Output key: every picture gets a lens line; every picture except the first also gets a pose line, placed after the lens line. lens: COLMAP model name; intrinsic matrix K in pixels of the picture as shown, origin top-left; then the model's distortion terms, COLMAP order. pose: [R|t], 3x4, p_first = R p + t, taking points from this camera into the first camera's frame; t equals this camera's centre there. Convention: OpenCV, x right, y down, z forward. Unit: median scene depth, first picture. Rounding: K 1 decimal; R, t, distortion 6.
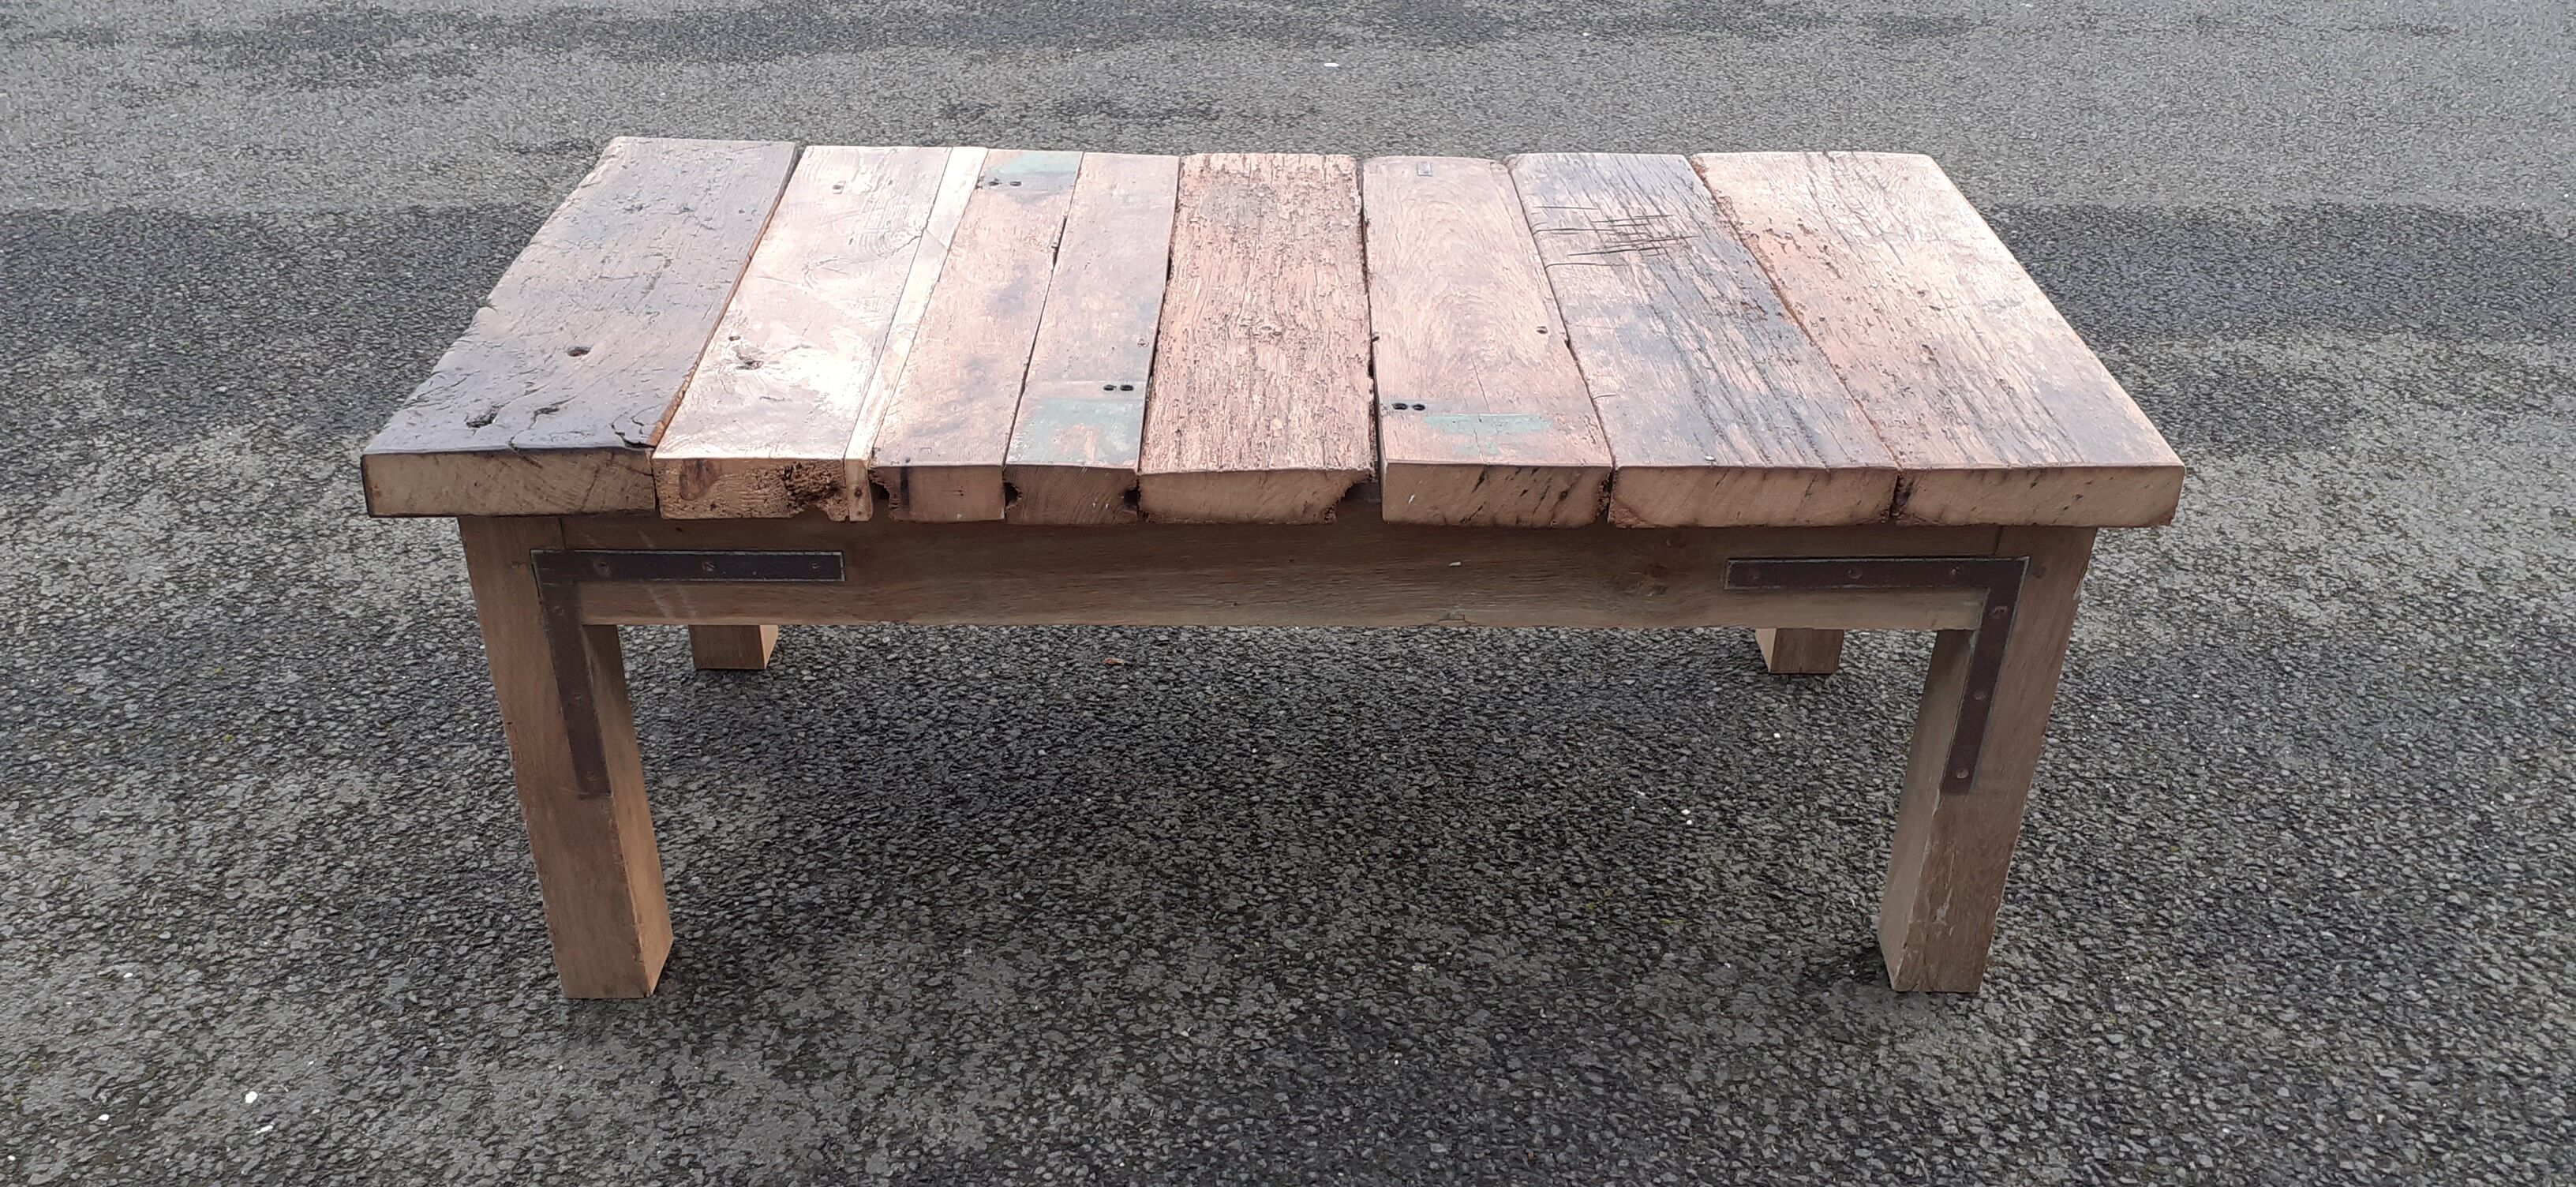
lens RADIAL K [[2033.9, 0, 1275.0], [0, 2033.9, 612.1], [0, 0, 1]] dist [0.046158, -0.071860]
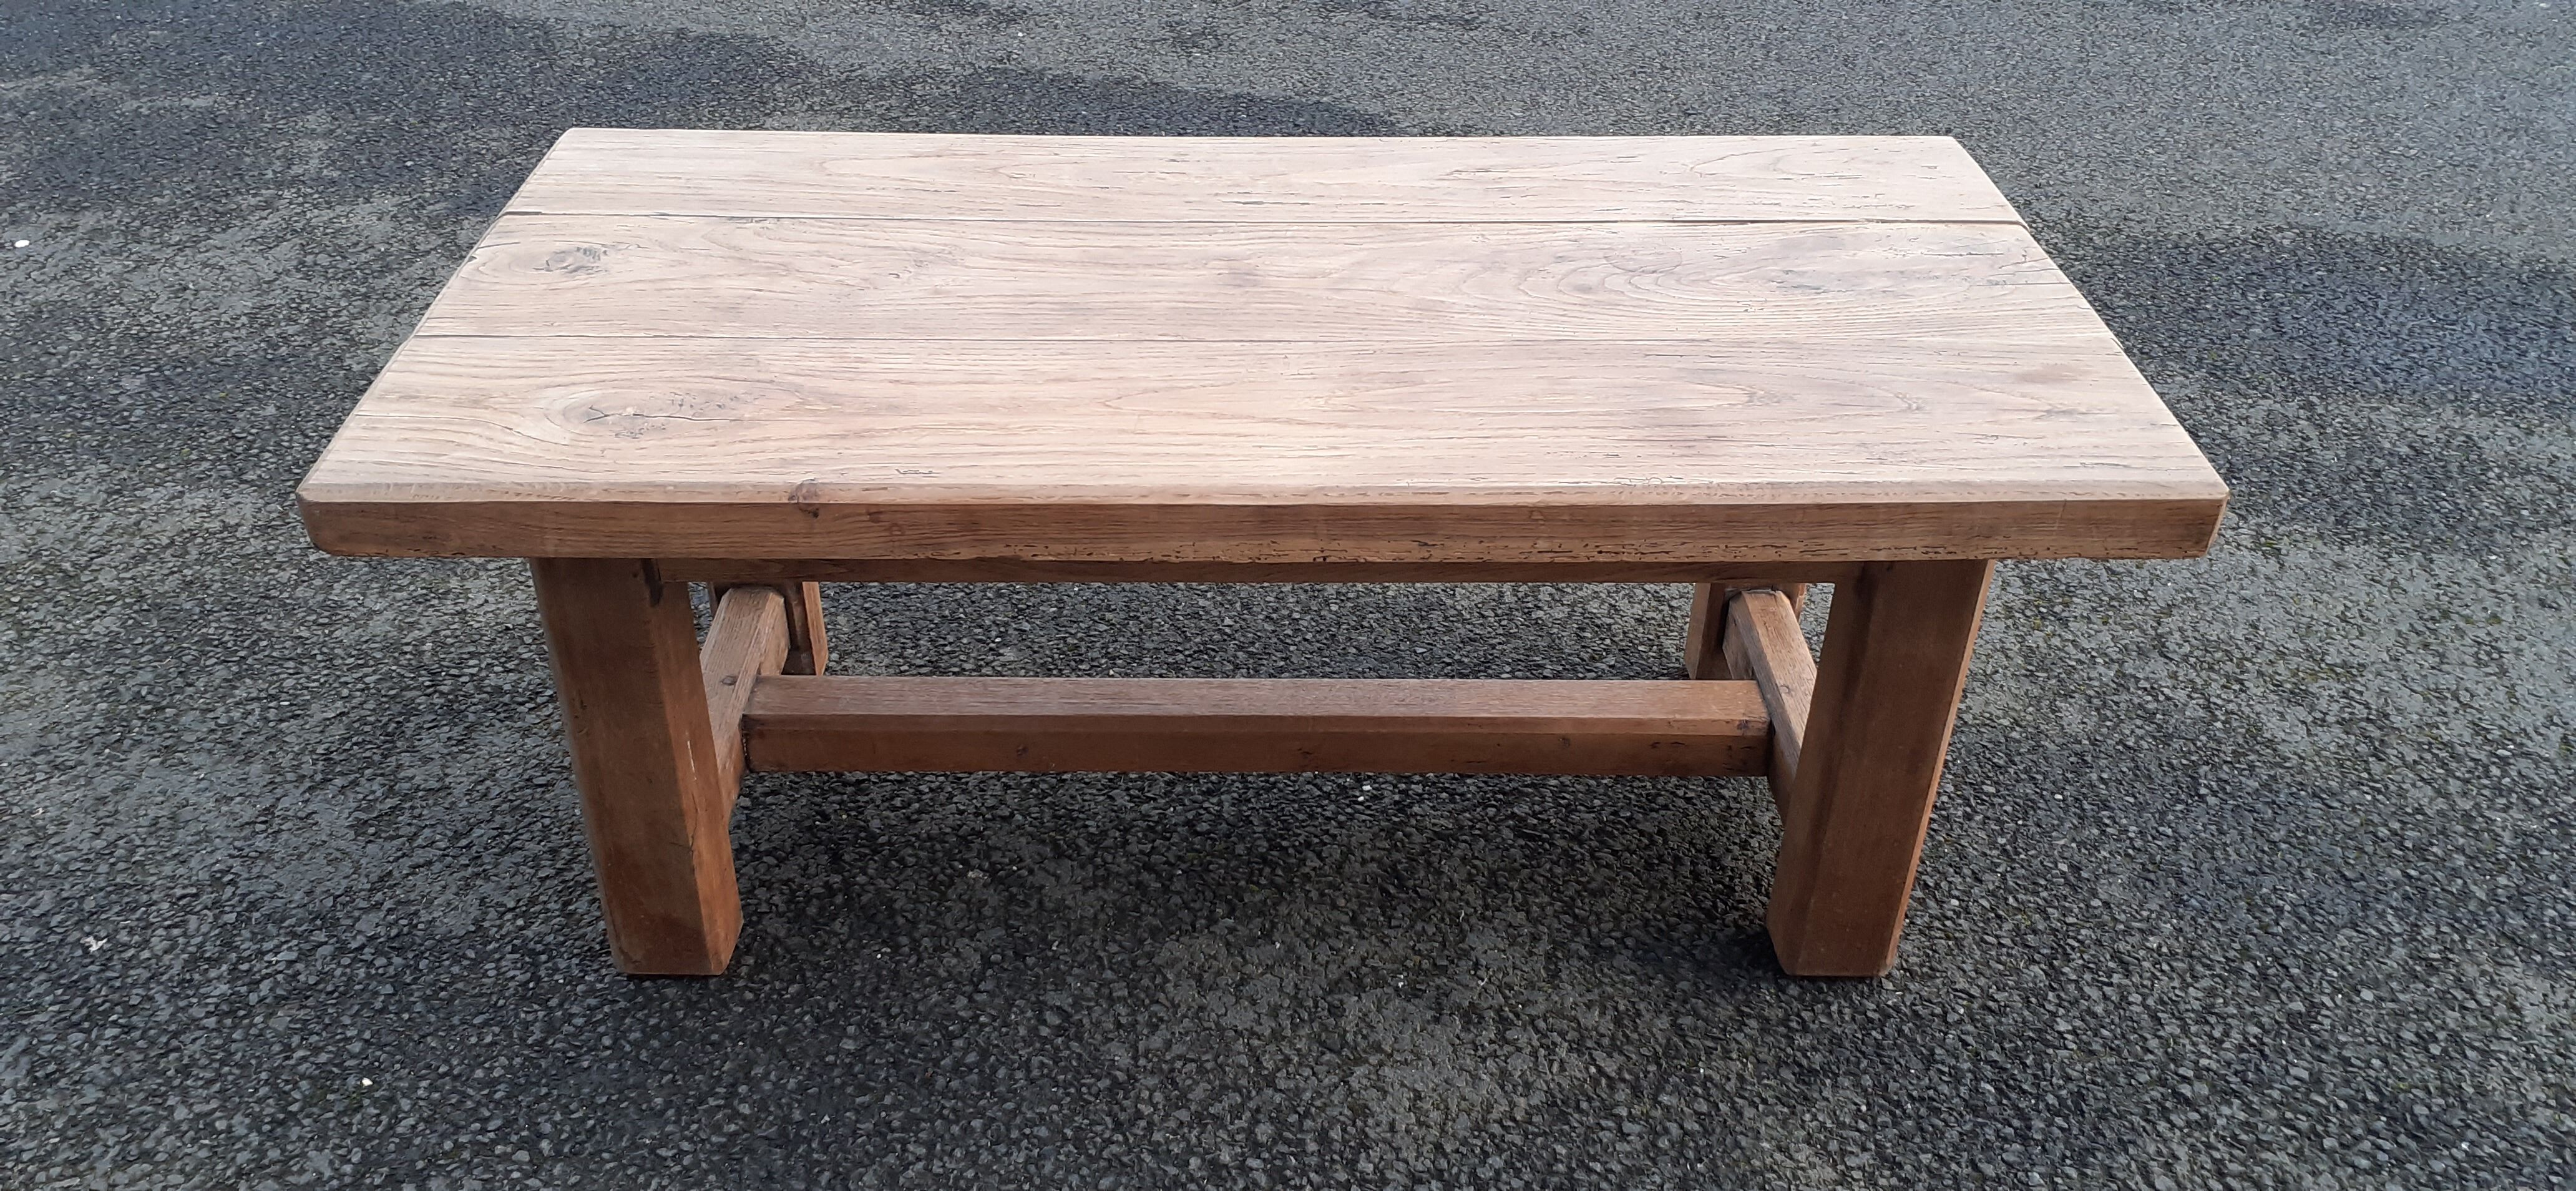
lens RADIAL K [[2047.0, 0, 1278.6], [0, 2047.0, 608.2], [0, 0, 1]] dist [0.017739, -0.021889]
pose [[0.934359, 0.189412, -0.301823, 0.475880], [-0.179358, 0.981894, 0.060955, -0.035910], [0.307903, -0.002820, 0.951413, 0.114258]]
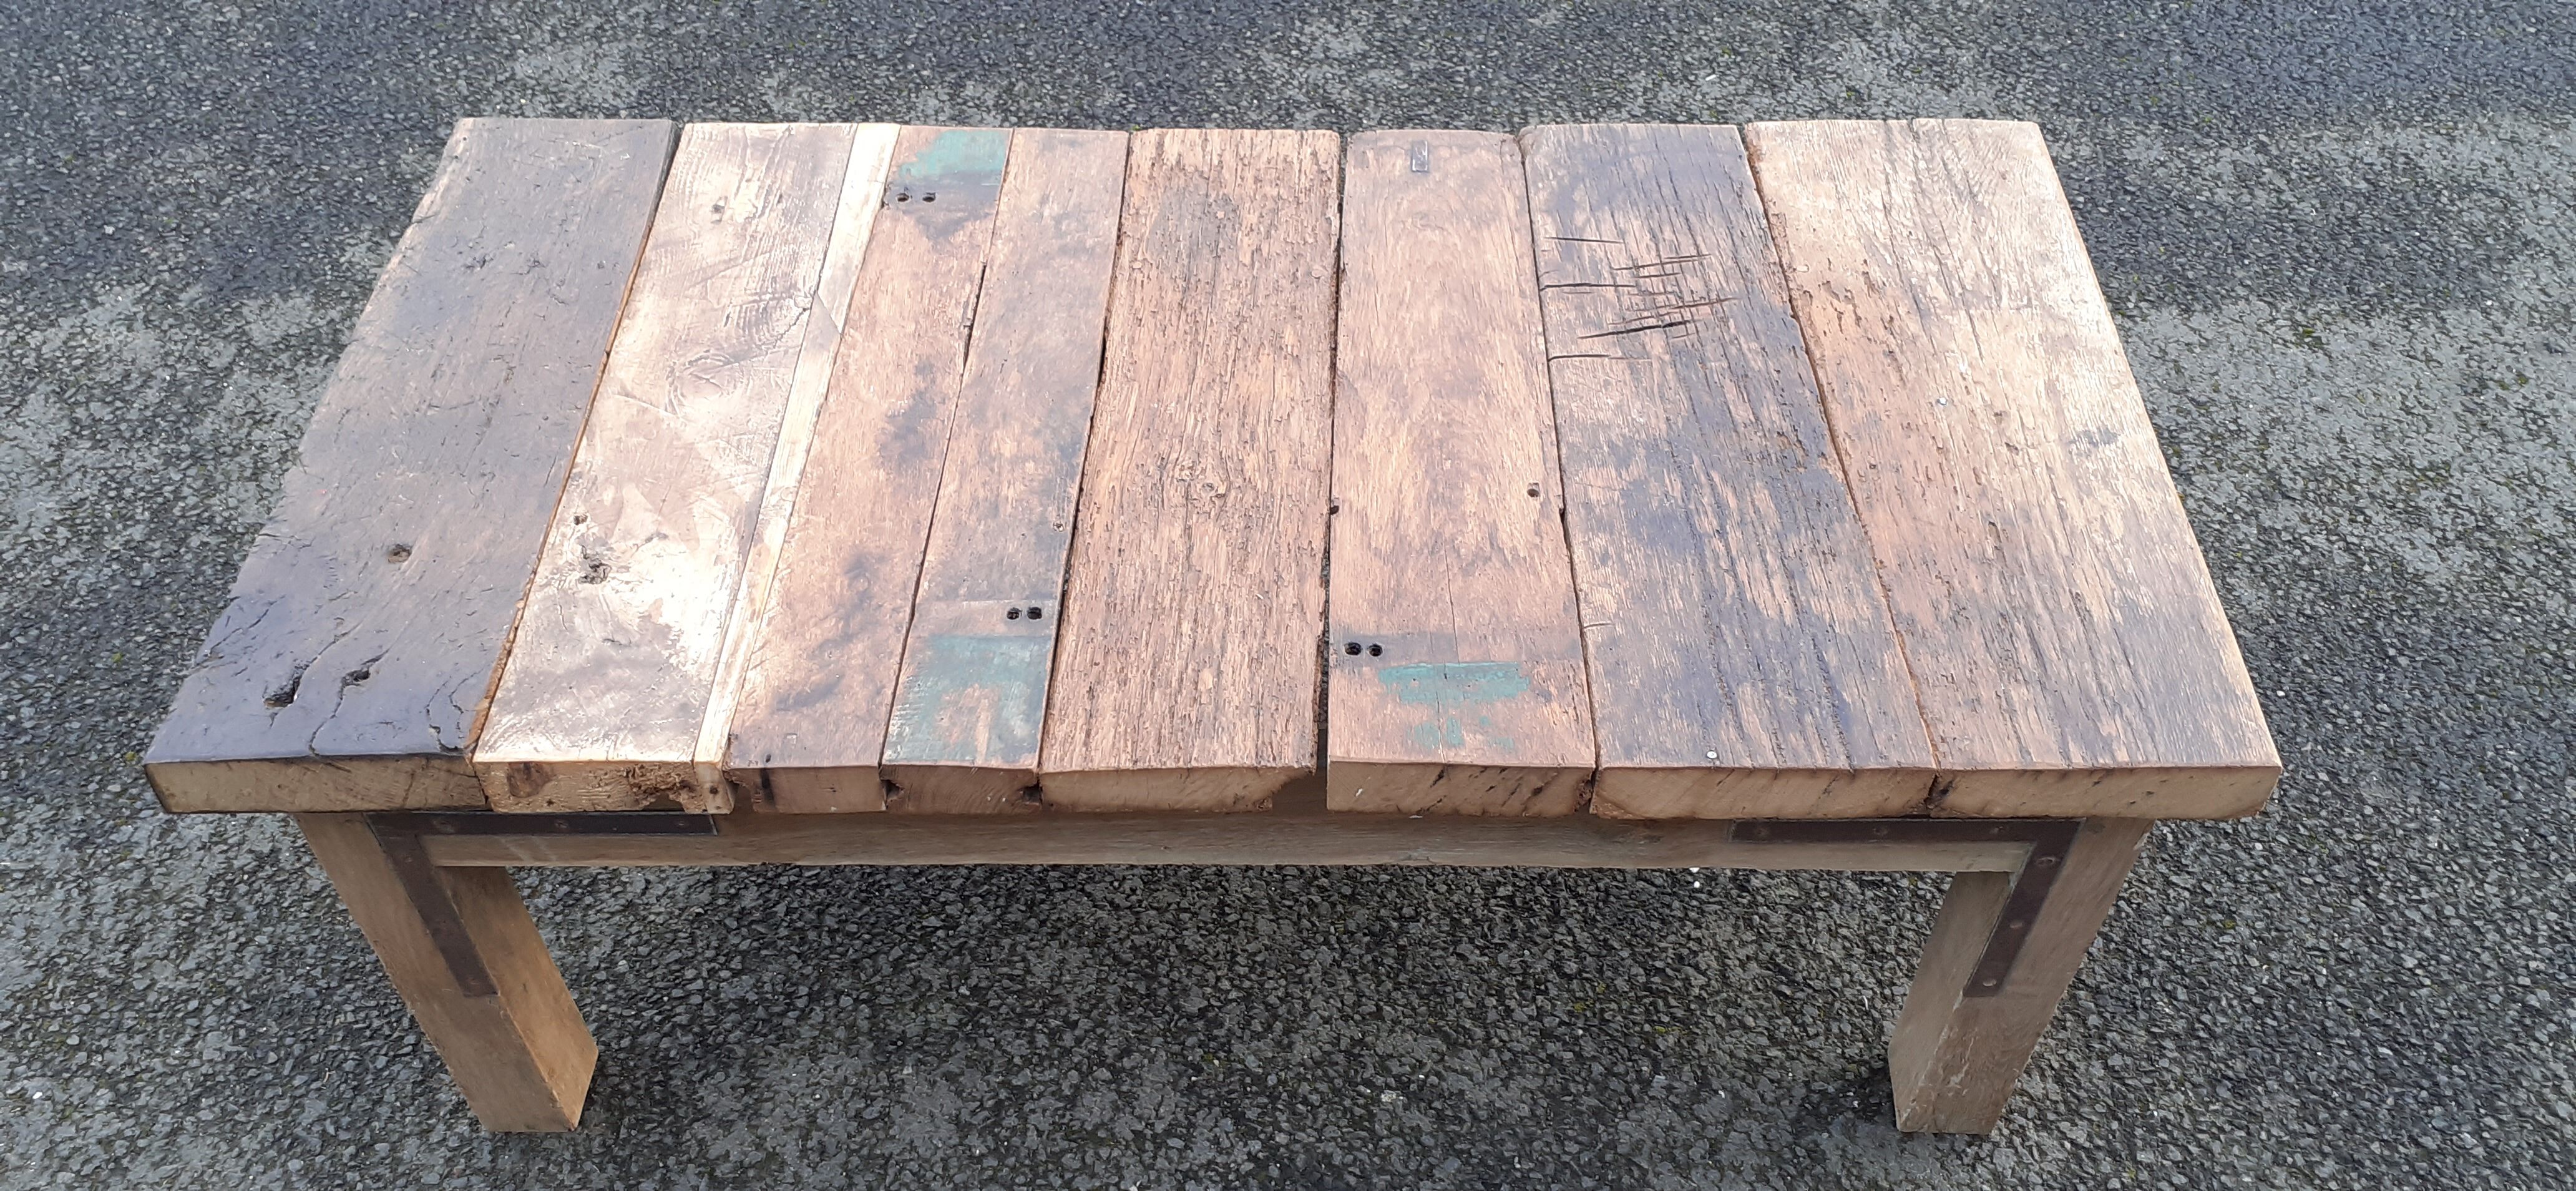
lens RADIAL K [[2047.0, 0, 1274.1], [0, 2047.0, 607.0], [0, 0, 1]] dist [0.017739, -0.021889]
pose [[0.999252, 0.009449, -0.037505, 0.051271], [0.001332, 0.960712, 0.277543, -0.300144], [0.038654, -0.277386, 0.959981, 0.158380]]
